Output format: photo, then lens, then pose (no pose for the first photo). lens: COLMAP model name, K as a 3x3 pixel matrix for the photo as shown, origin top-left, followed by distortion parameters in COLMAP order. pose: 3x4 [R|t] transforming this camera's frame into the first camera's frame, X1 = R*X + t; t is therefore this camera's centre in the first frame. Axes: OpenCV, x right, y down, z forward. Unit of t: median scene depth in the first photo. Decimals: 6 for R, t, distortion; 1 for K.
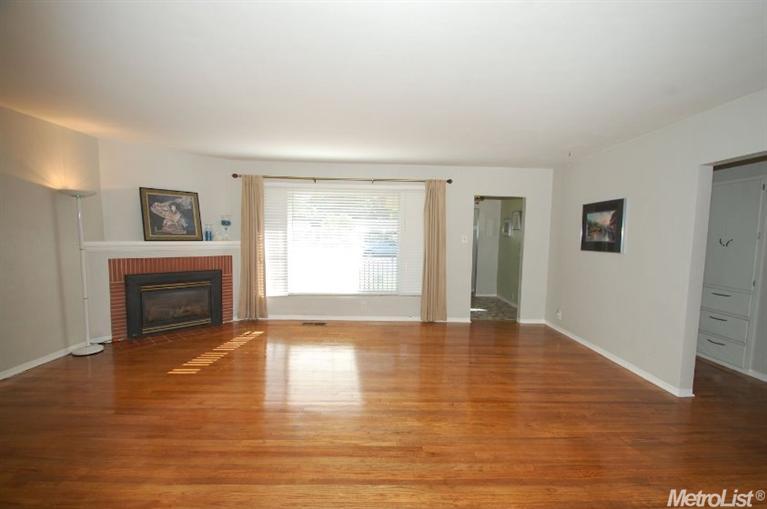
lens RADIAL K [[336.1, 0, 391.3], [0, 336.1, 260.4], [0, 0, 1]] dist [0.014533, -0.015611]
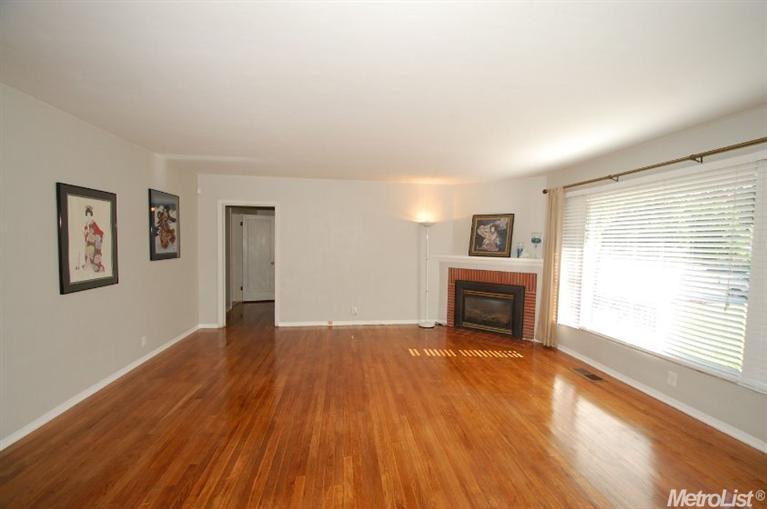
lens RADIAL K [[336.1, 0, 391.3], [0, 336.1, 260.4], [0, 0, 1]] dist [0.014533, -0.015611]
pose [[0.115360, 0.038589, -0.992574, 0.470291], [-0.091043, 0.995450, 0.028119, -0.043882], [0.989143, 0.087123, 0.118349, 0.488742]]
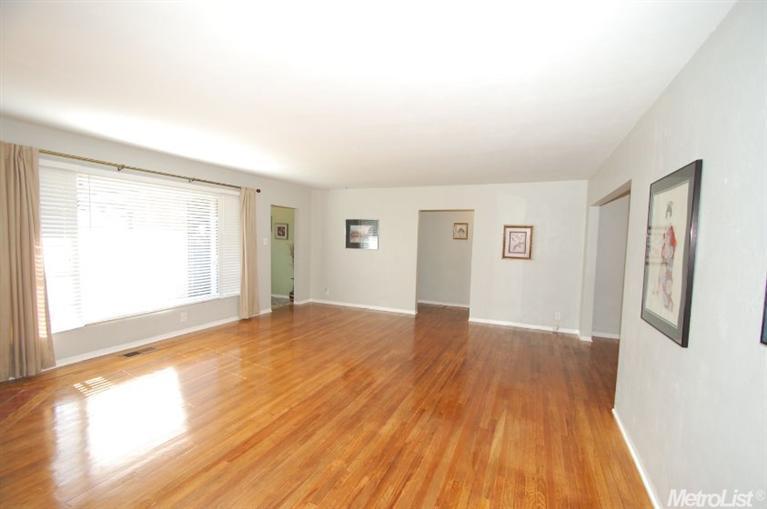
lens RADIAL K [[336.1, 0, 391.3], [0, 336.1, 260.4], [0, 0, 1]] dist [0.014533, -0.015611]
pose [[0.419854, -0.067876, 0.905050, -0.723411], [0.047090, 0.997486, 0.052964, -0.042971], [-0.906369, 0.020382, 0.421995, 0.129766]]
